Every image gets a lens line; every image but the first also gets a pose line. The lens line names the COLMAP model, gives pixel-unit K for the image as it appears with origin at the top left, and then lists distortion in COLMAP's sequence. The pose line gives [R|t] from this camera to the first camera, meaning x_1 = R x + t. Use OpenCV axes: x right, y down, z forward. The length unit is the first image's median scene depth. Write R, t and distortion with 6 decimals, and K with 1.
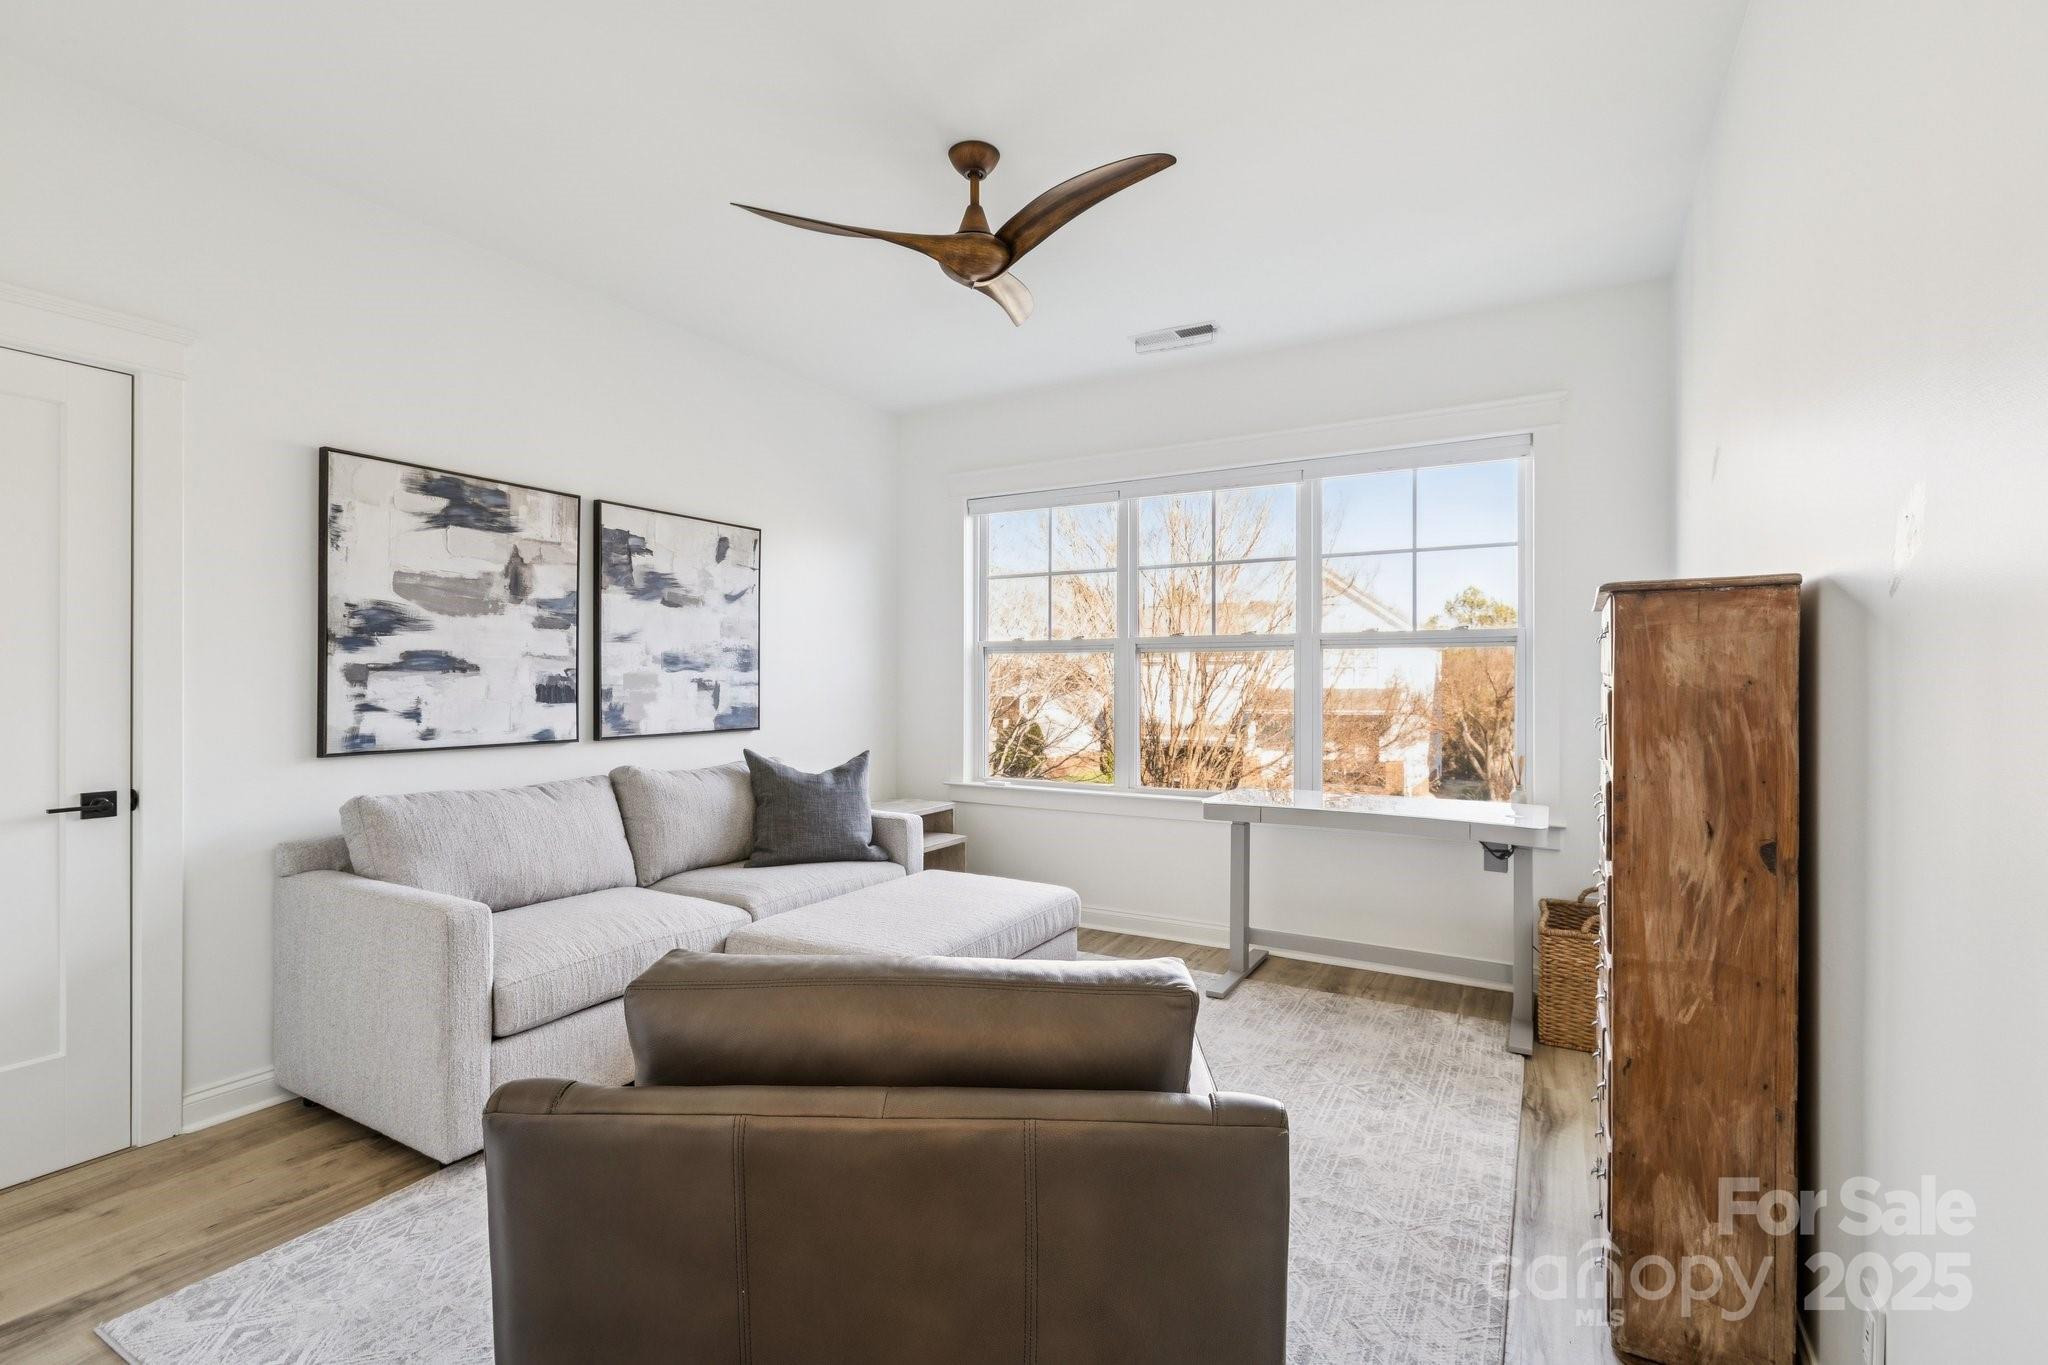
lens RADIAL K [[919.8, 0, 1009.3], [0, 919.8, 687.3], [0, 0, 1]] dist [0.003016, -0.000797]
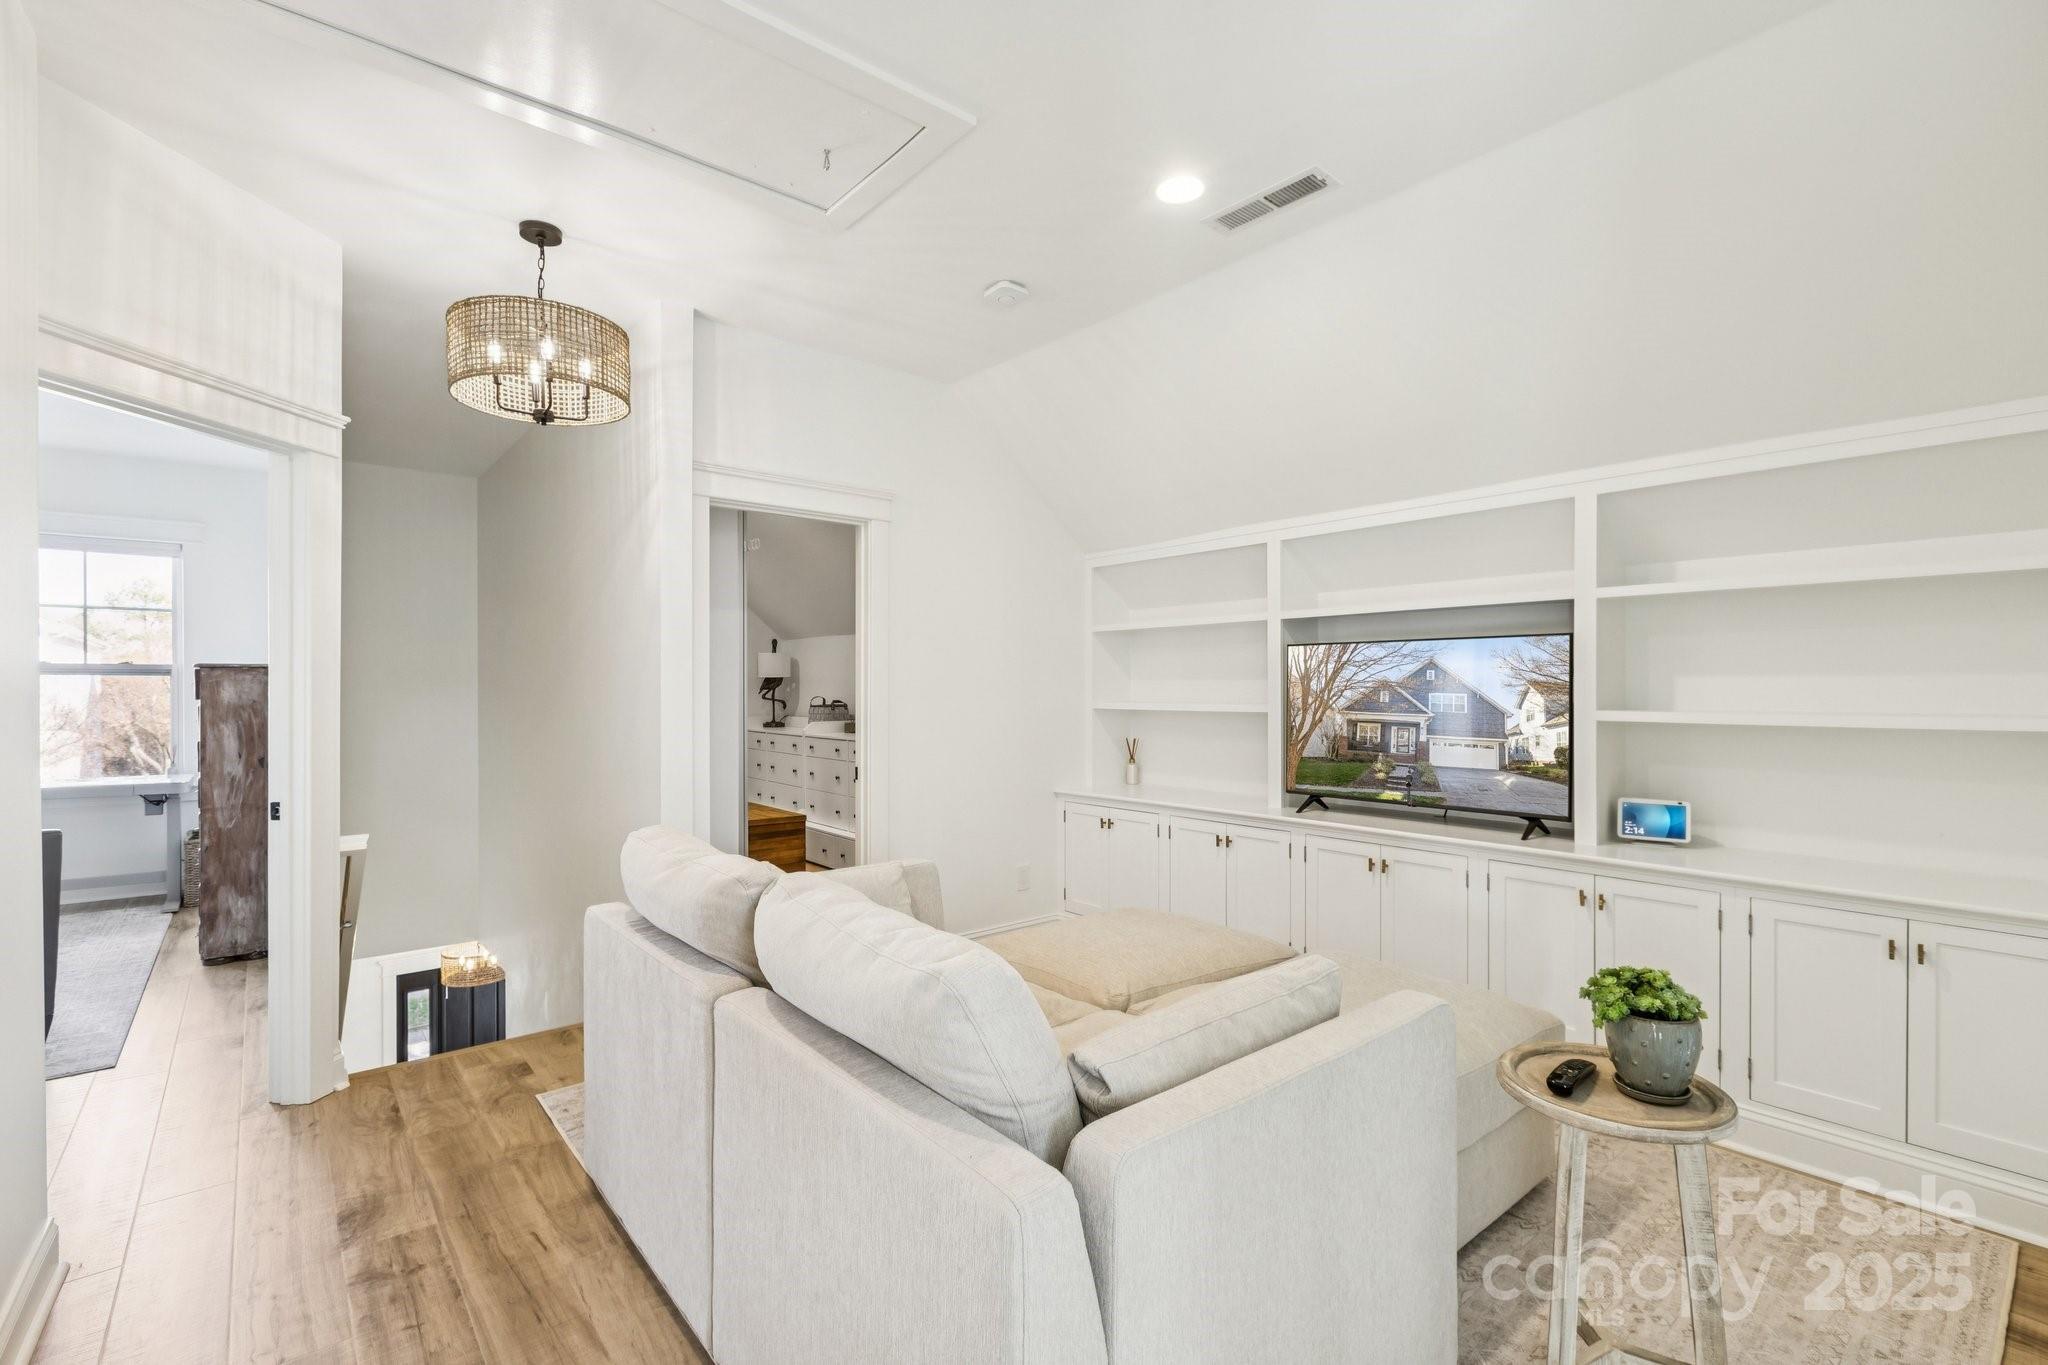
lens RADIAL K [[919.8, 0, 1043.9], [0, 919.8, 693.9], [0, 0, 1]] dist [0.003016, -0.000797]
pose [[0.326670, -0.004054, 0.945130, -0.328096], [0.001205, 0.999992, 0.003872, -0.011549], [-0.945138, -0.000126, 0.326673, -0.674002]]
